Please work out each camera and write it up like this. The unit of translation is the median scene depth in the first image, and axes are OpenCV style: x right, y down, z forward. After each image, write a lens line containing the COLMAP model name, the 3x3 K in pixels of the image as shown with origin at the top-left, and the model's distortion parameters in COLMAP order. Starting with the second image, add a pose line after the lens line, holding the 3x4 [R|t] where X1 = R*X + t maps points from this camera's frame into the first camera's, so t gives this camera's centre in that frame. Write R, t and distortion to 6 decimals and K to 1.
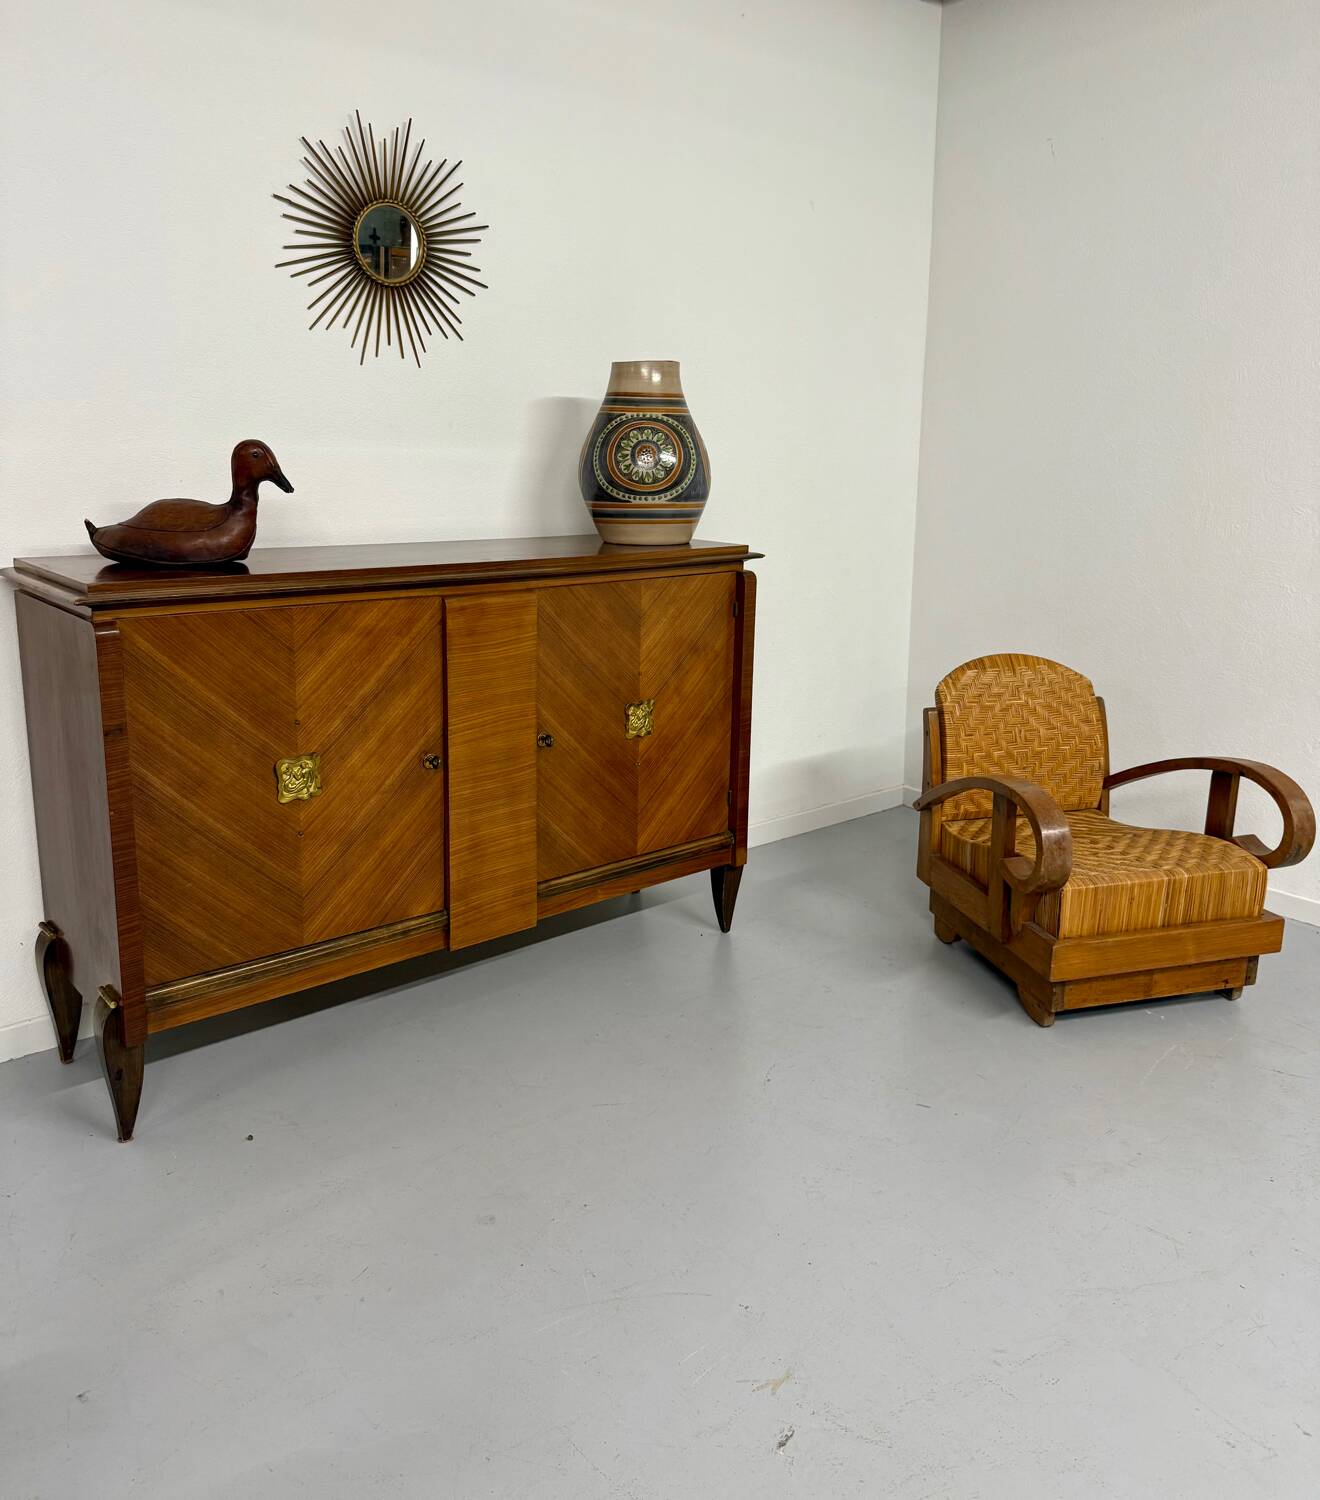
lens RADIAL K [[1225.7, 0, 658.7], [0, 1225.7, 691.8], [0, 0, 1]] dist [0.182837, -0.339133]
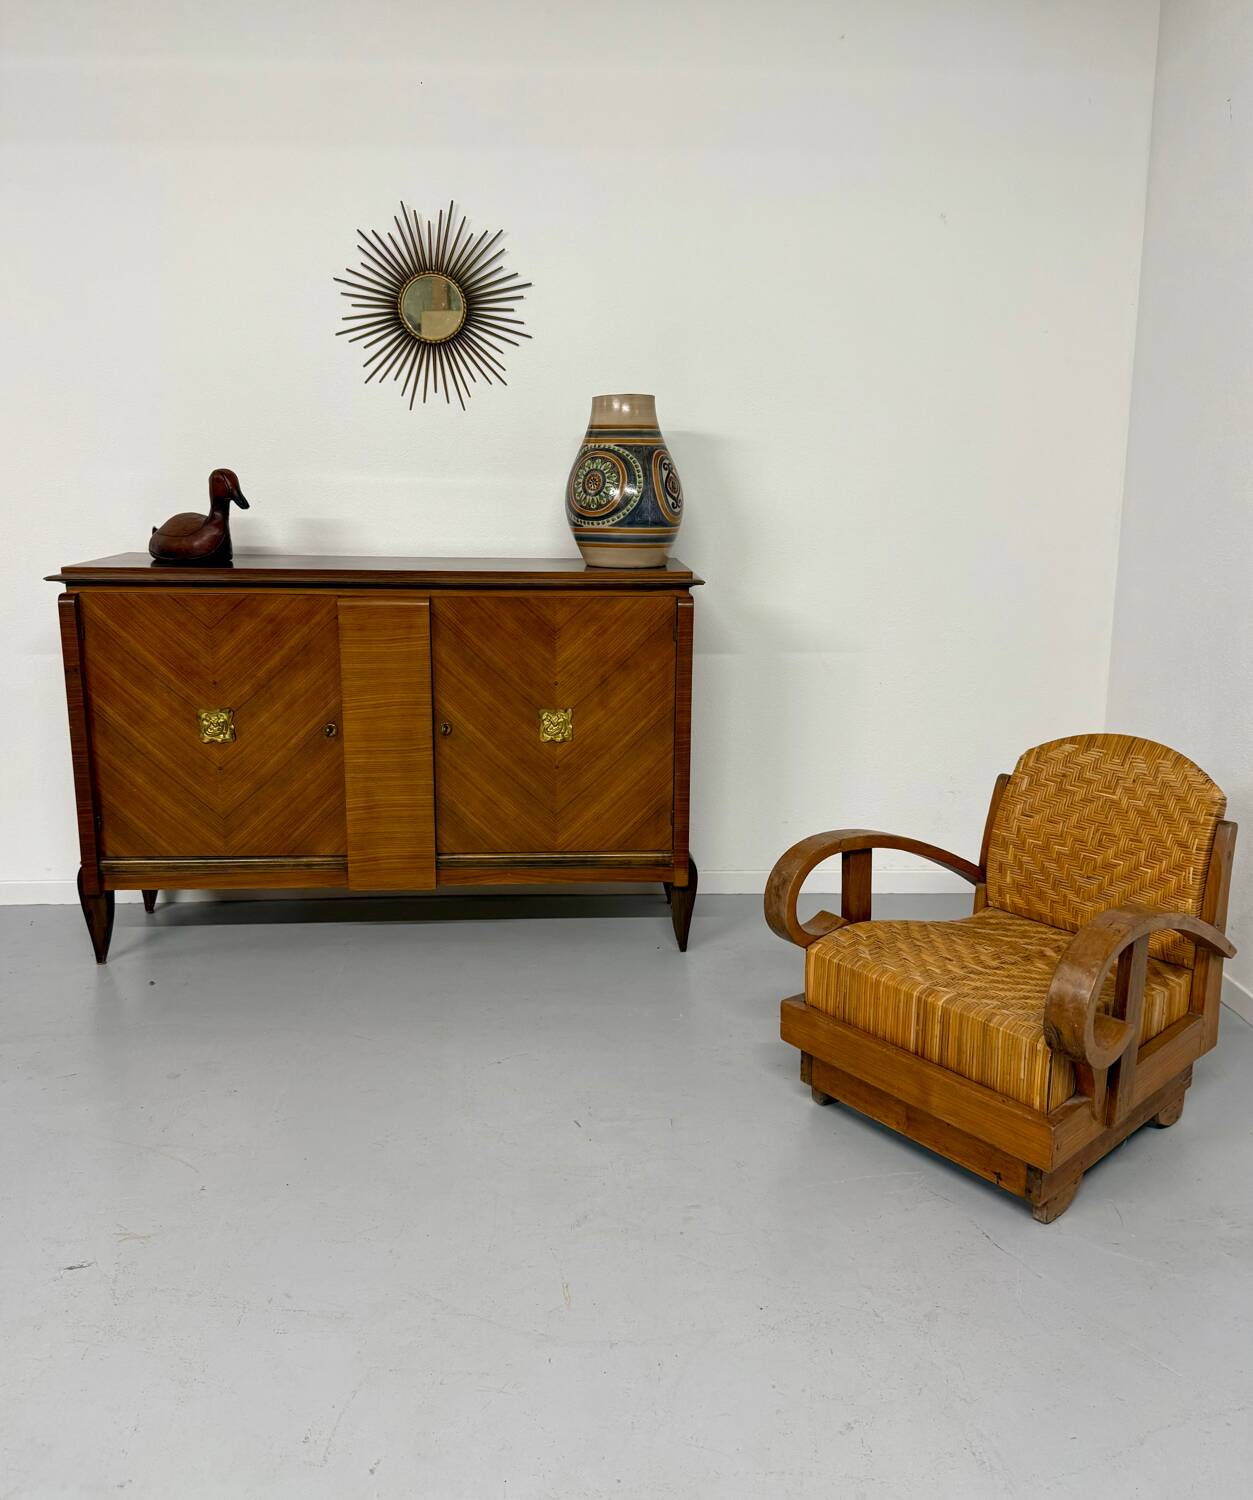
lens RADIAL K [[1212.7, 0, 627.1], [0, 1212.7, 719.5], [0, 0, 1]] dist [0.208492, -0.490214]
pose [[0.791660, 0.111855, -0.600635, 0.777279], [-0.118967, 0.992503, 0.028030, -0.023450], [0.599267, 0.049265, 0.799032, 0.203075]]
